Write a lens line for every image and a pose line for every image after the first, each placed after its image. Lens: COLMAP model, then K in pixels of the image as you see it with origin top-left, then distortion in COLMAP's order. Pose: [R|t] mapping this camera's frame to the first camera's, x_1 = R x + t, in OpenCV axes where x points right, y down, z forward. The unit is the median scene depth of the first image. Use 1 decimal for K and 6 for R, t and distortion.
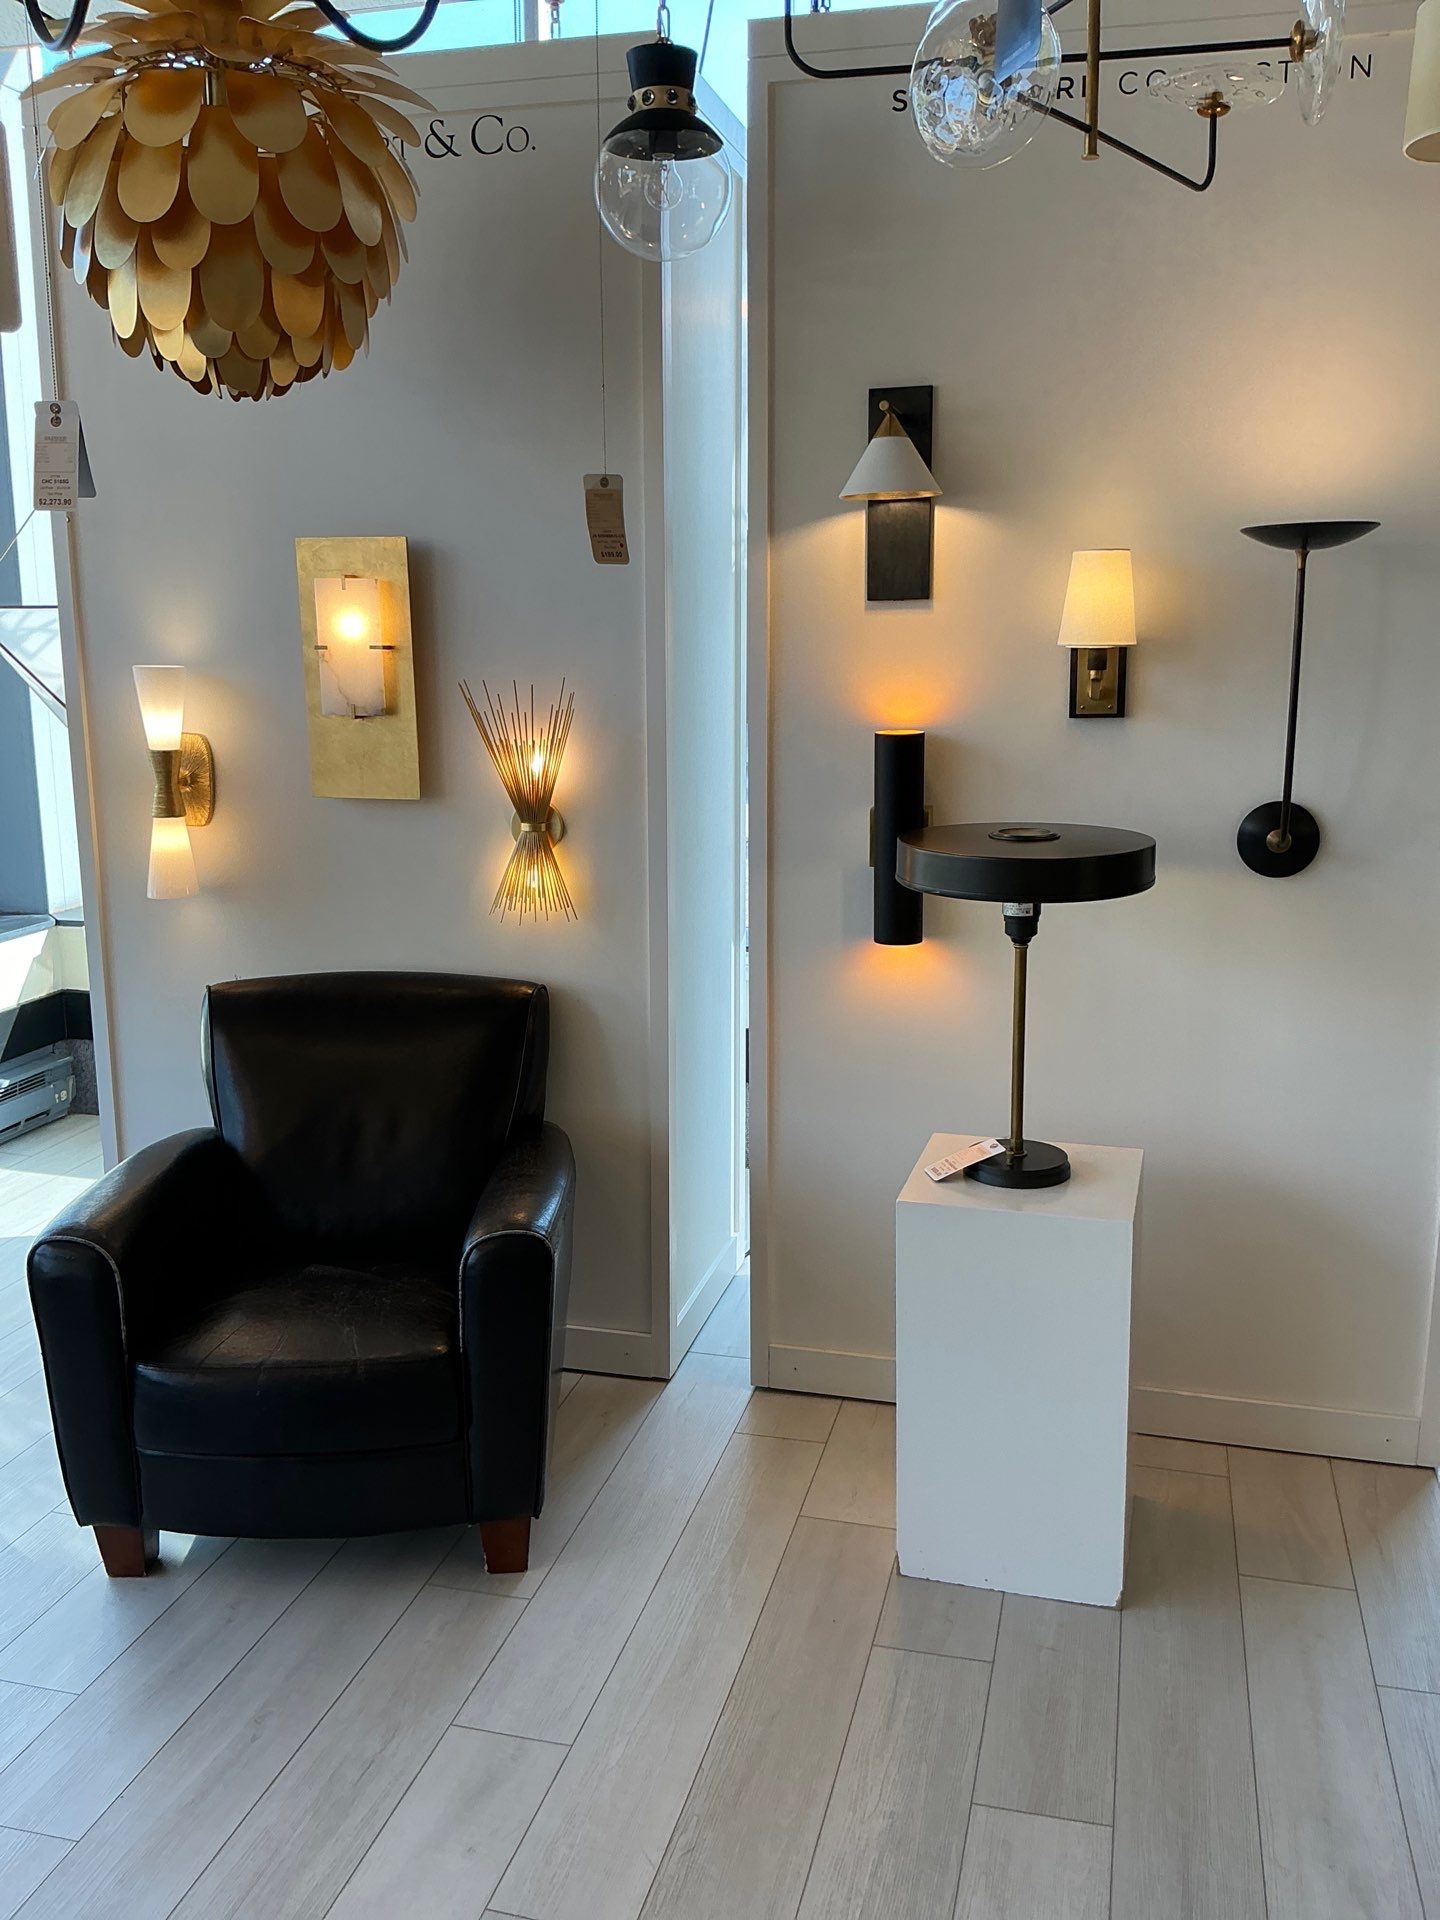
lens RADIAL K [[1599.9, 0, 712.5], [0, 1599.9, 966.2], [0, 0, 1]] dist [0.108269, -0.226302]
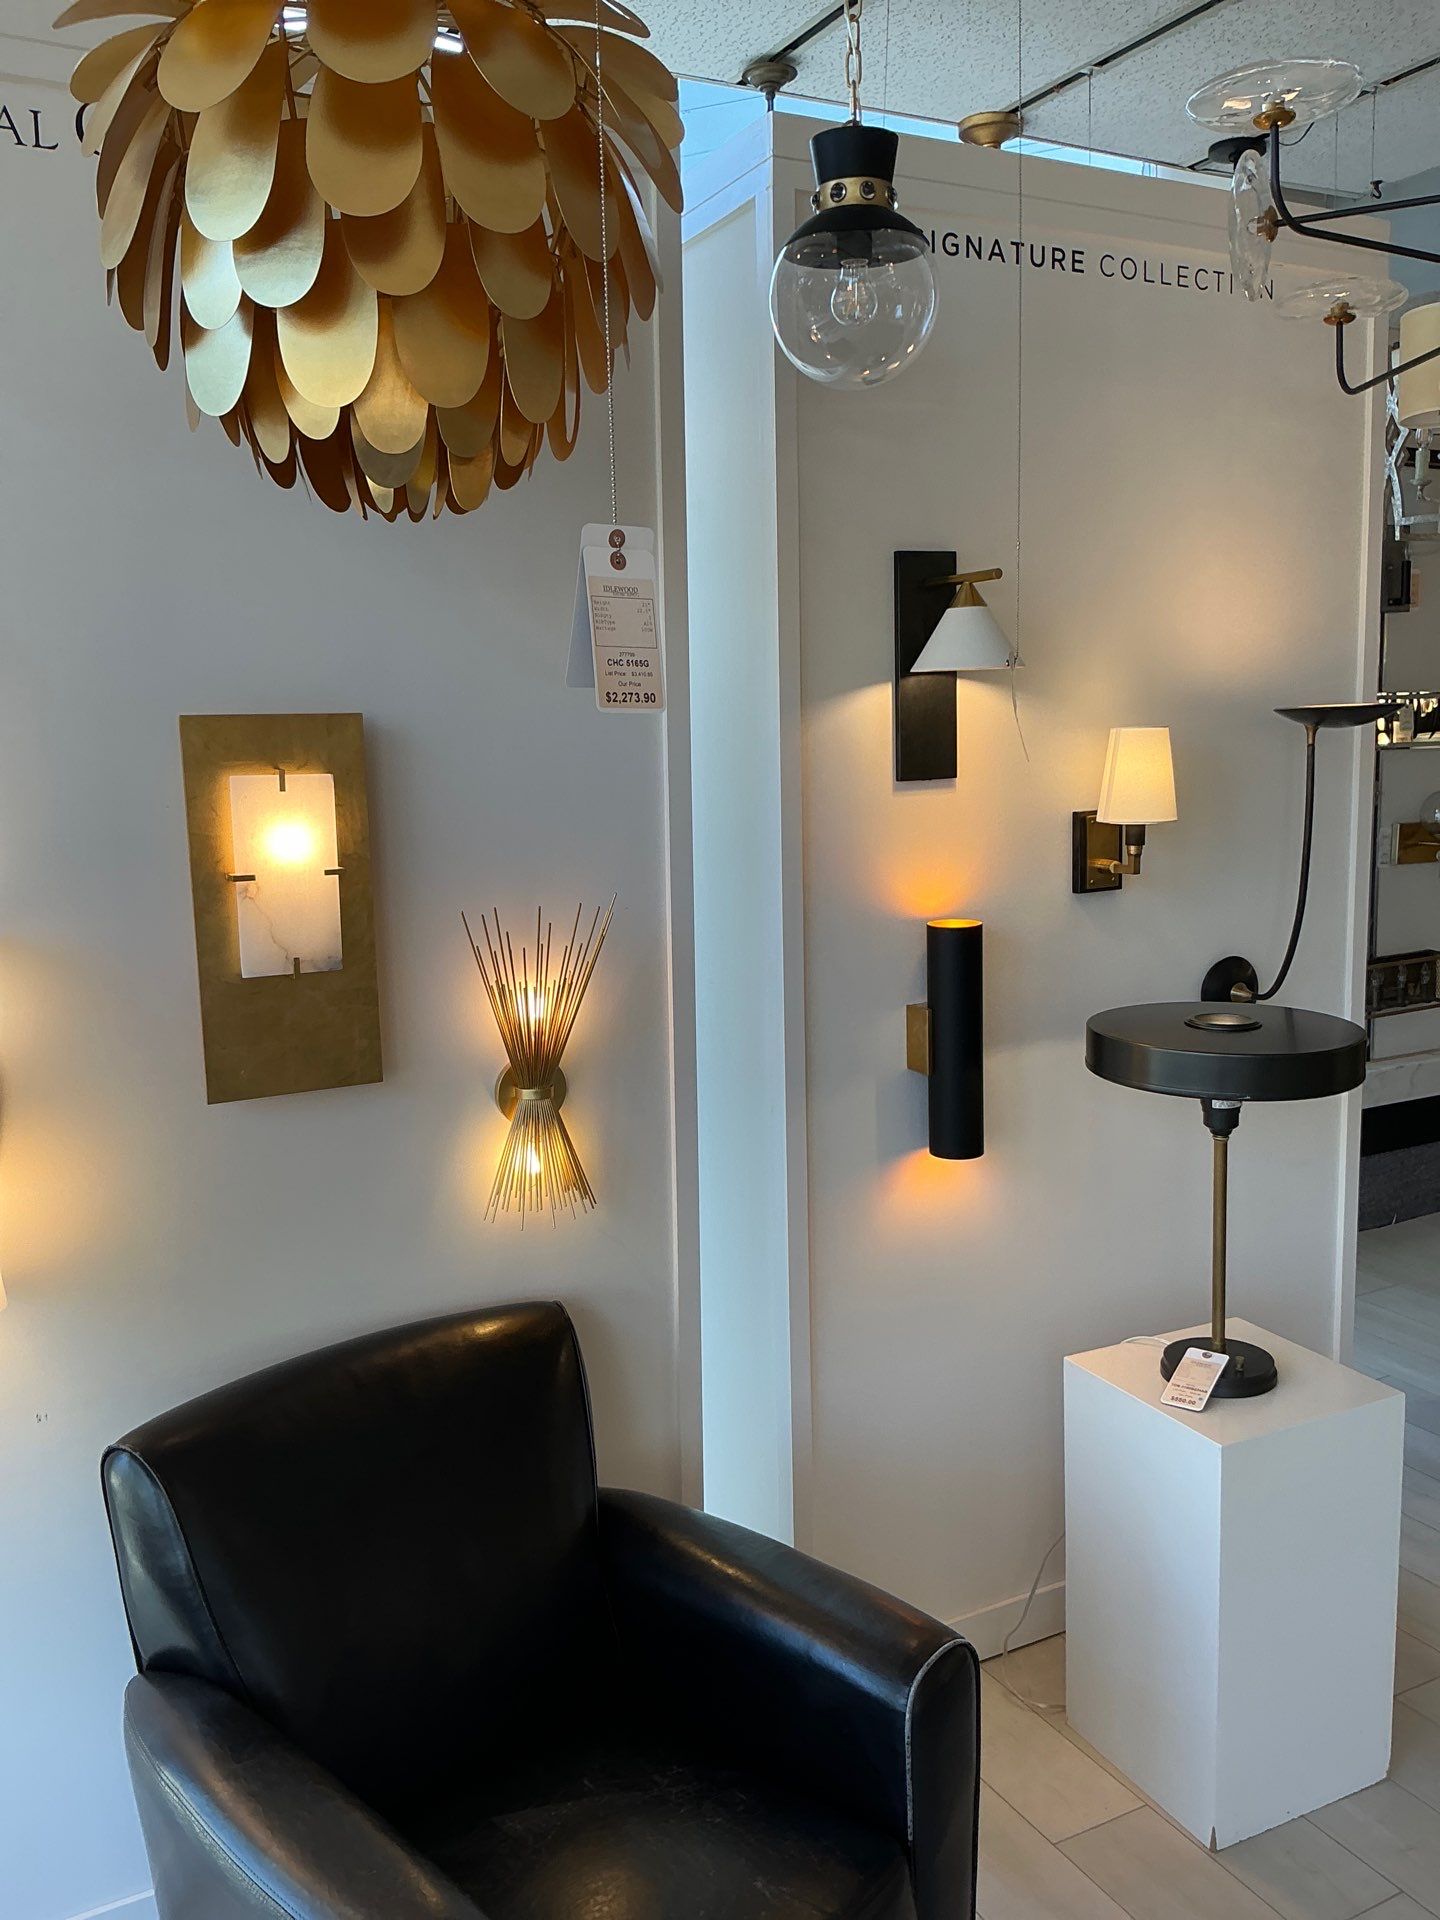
lens RADIAL K [[1599.9, 0, 713.4], [0, 1599.9, 959.4], [0, 0, 1]] dist [0.108269, -0.226302]
pose [[0.739629, -0.109645, 0.664023, -0.580246], [0.157884, 0.987374, -0.012823, -0.135900], [-0.654233, 0.114323, 0.747602, 0.419408]]
